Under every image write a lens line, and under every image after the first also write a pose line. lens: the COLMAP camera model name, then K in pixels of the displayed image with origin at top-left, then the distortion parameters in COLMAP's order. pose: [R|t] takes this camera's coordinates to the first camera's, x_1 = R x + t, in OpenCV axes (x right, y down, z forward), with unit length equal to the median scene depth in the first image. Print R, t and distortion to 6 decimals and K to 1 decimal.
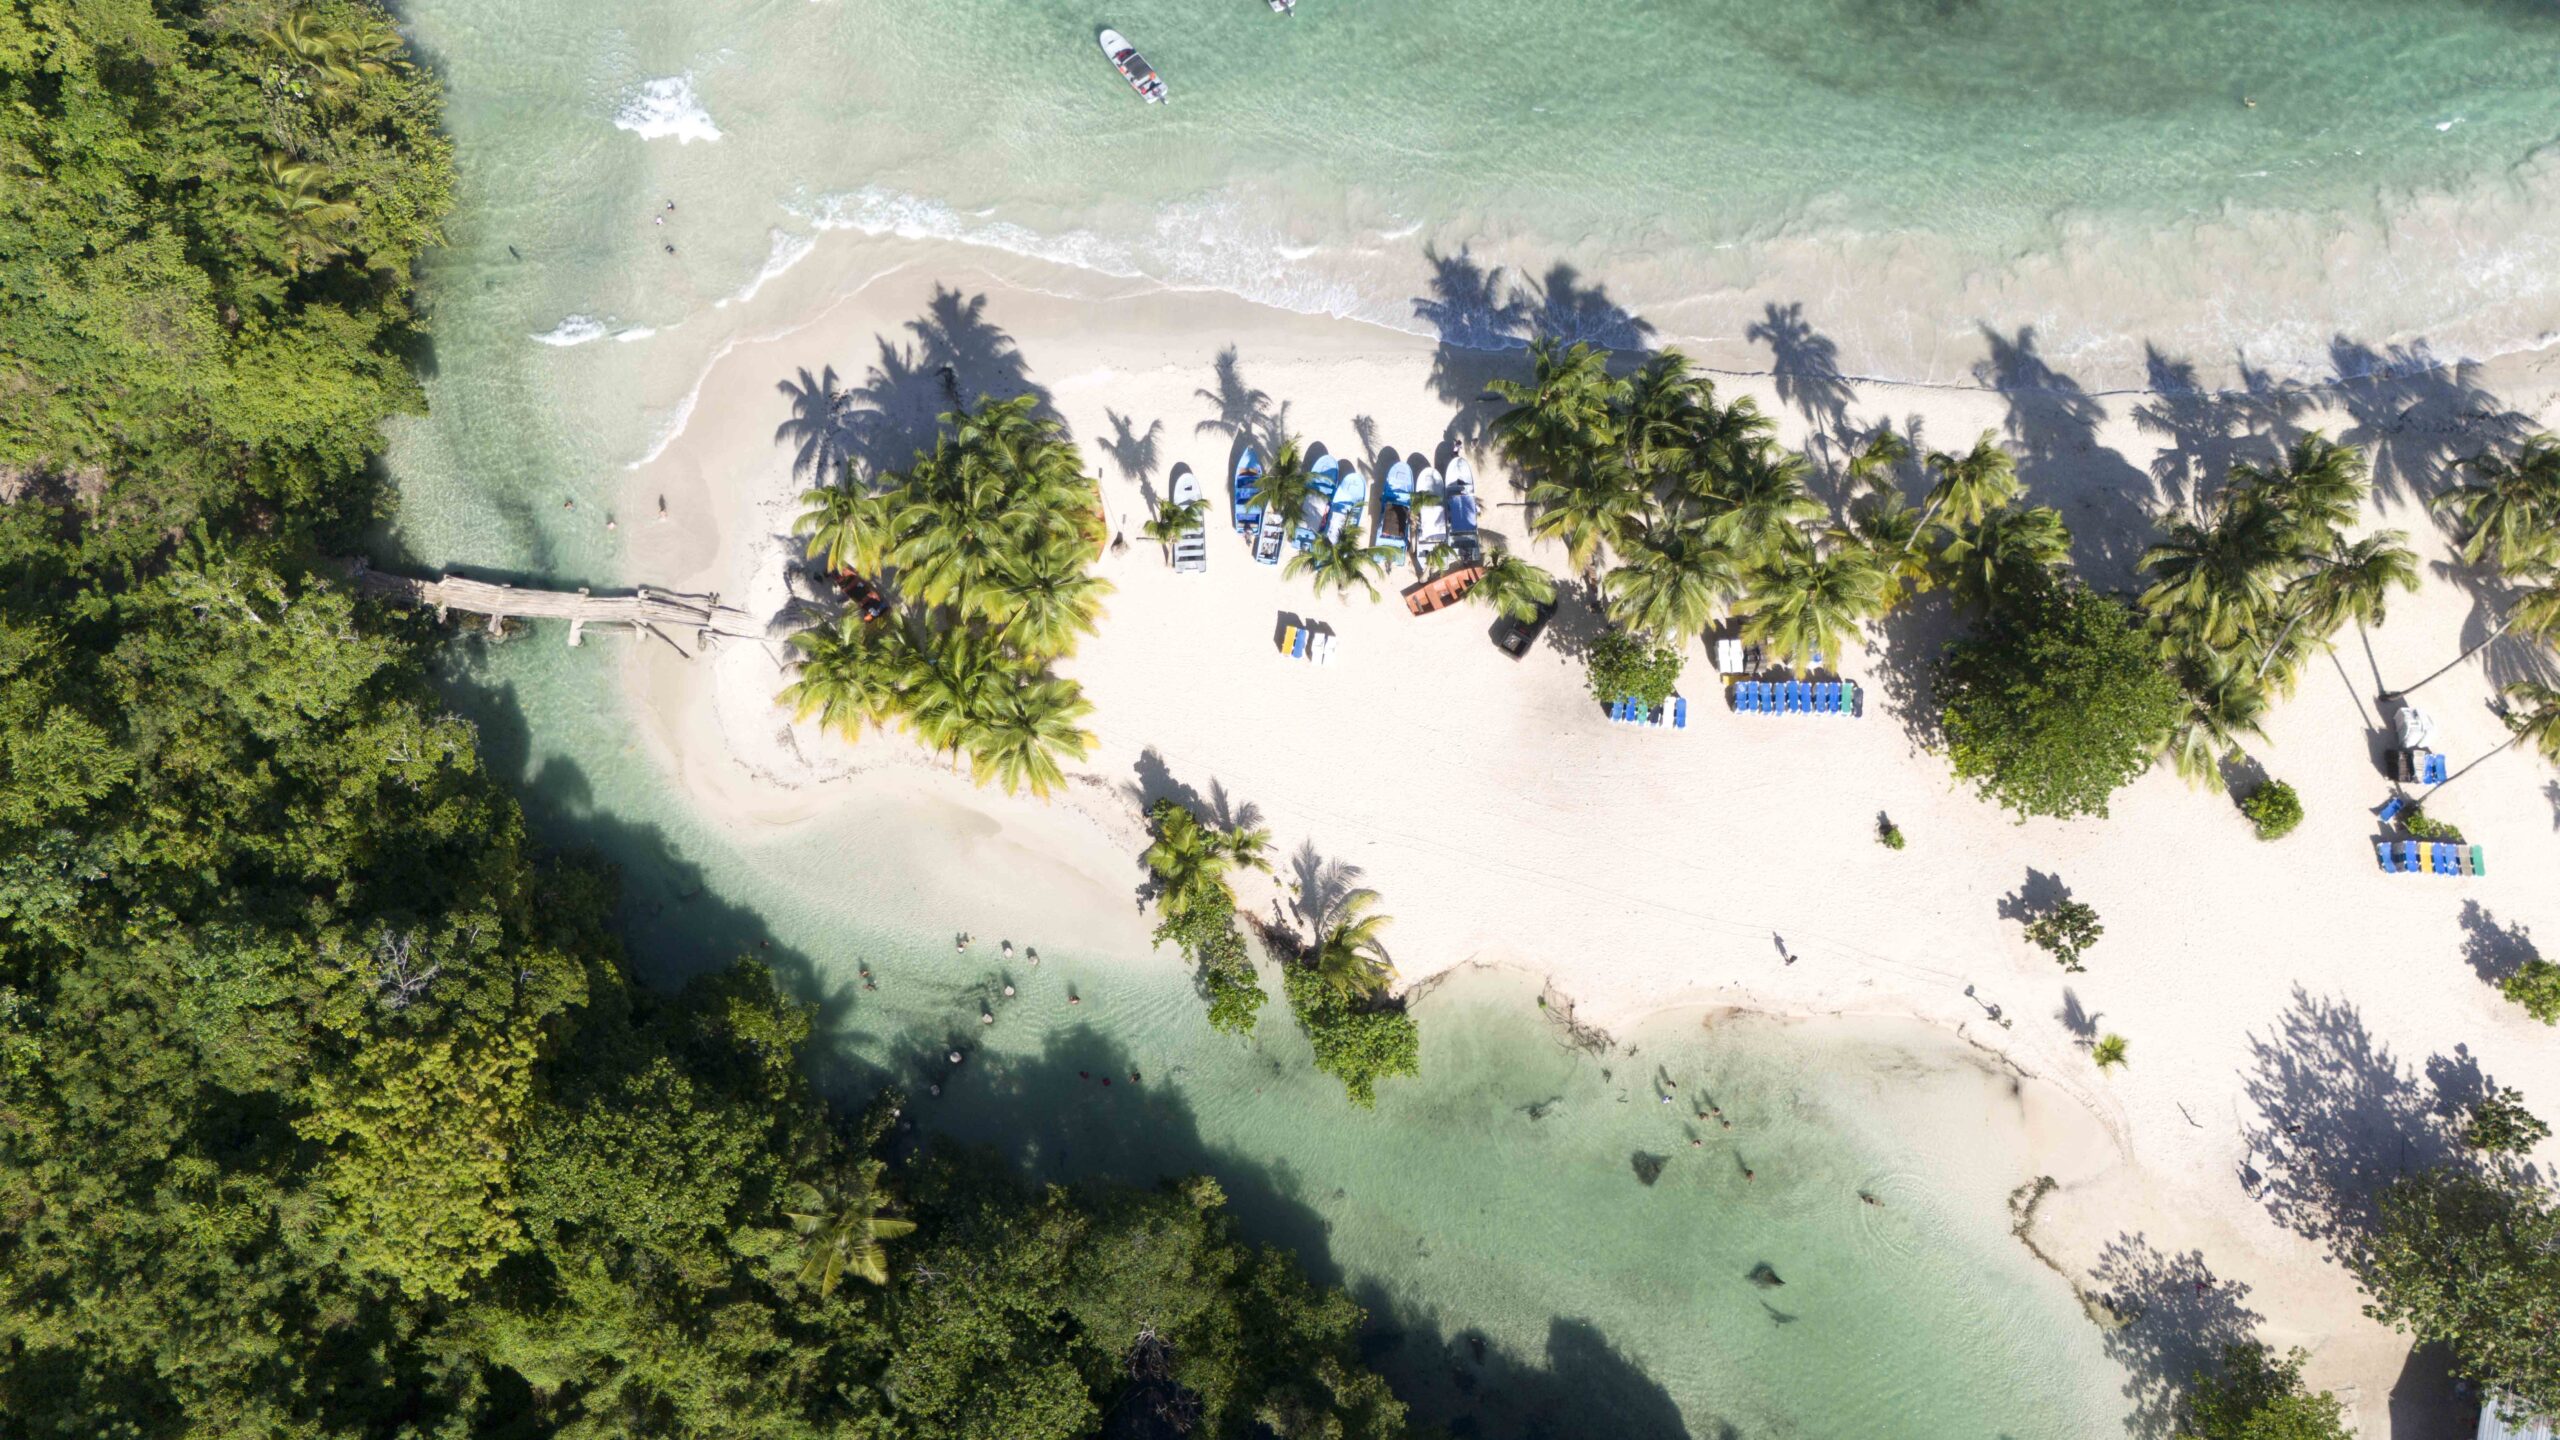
lens RADIAL K [[1842.7, 0, 1254.2], [0, 1842.7, 718.0], [0, 0, 1]] dist [0.057630, -0.057934]
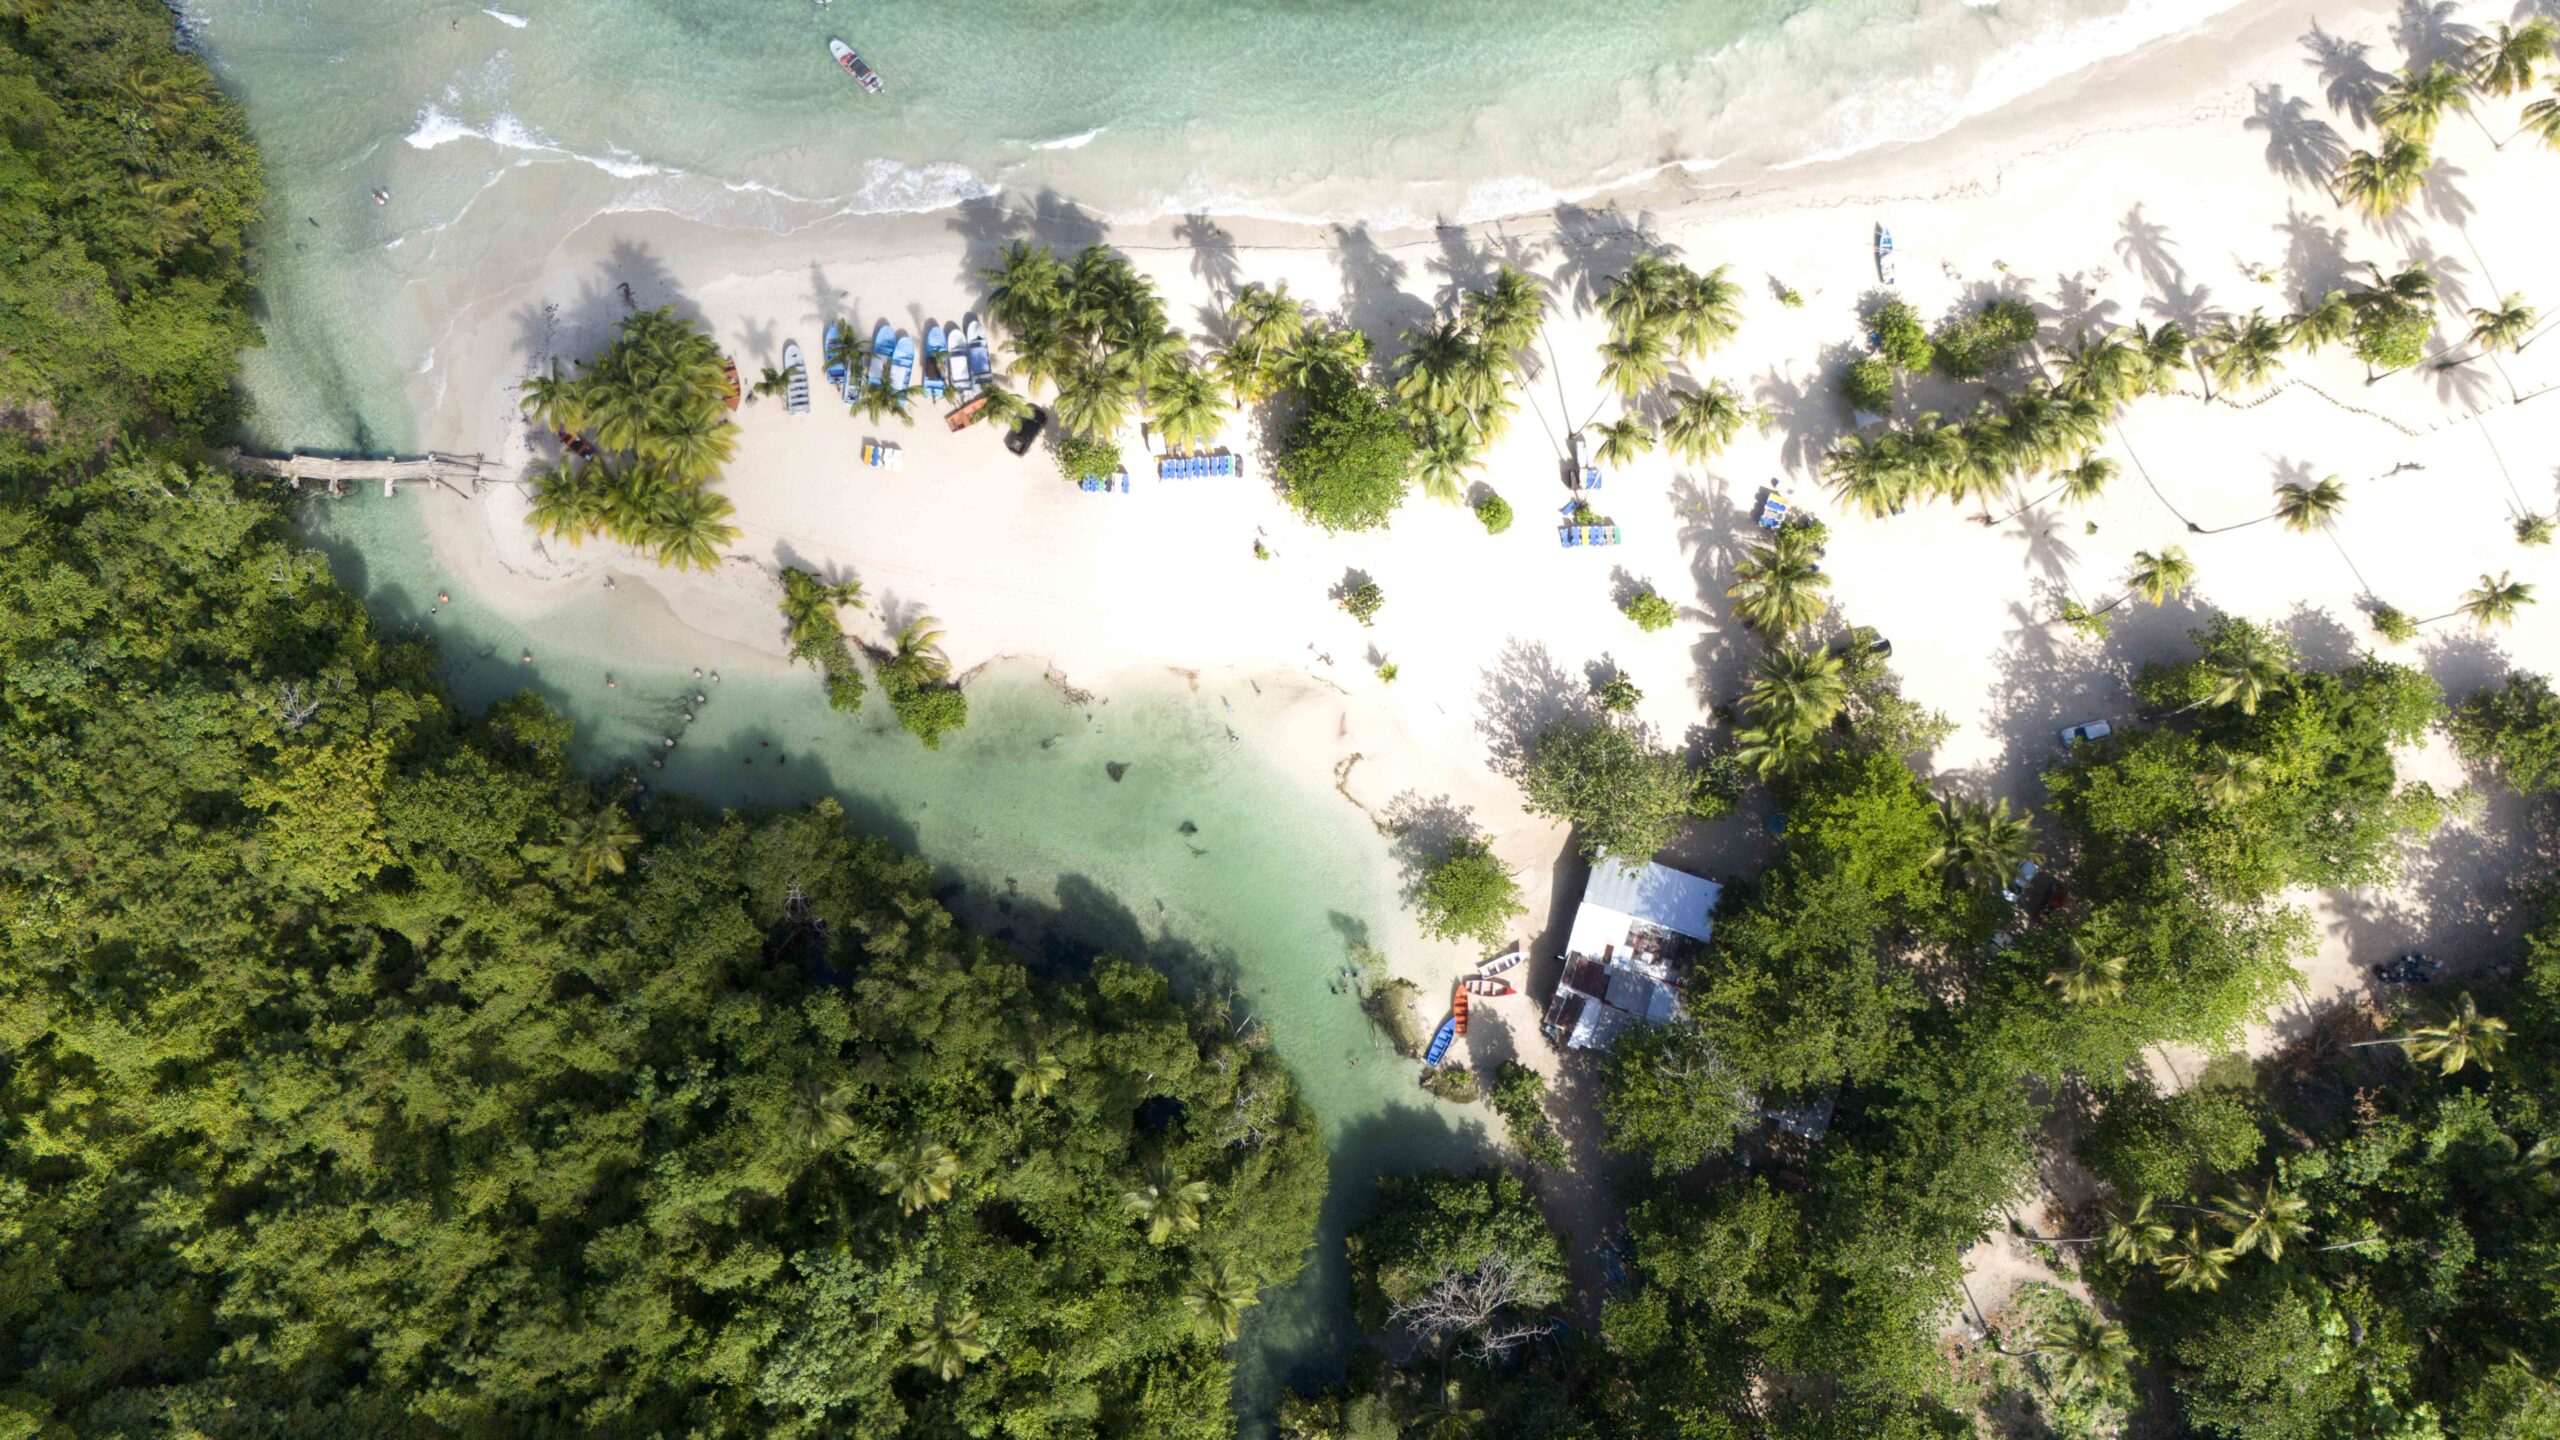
lens RADIAL K [[1842.7, 0, 1254.2], [0, 1842.7, 718.0], [0, 0, 1]] dist [0.057630, -0.057934]
pose [[0.995949, -0.085289, 0.028482, 0.289667], [0.081585, 0.990290, 0.112559, 0.027645], [-0.037806, -0.109779, 0.993237, -0.572753]]
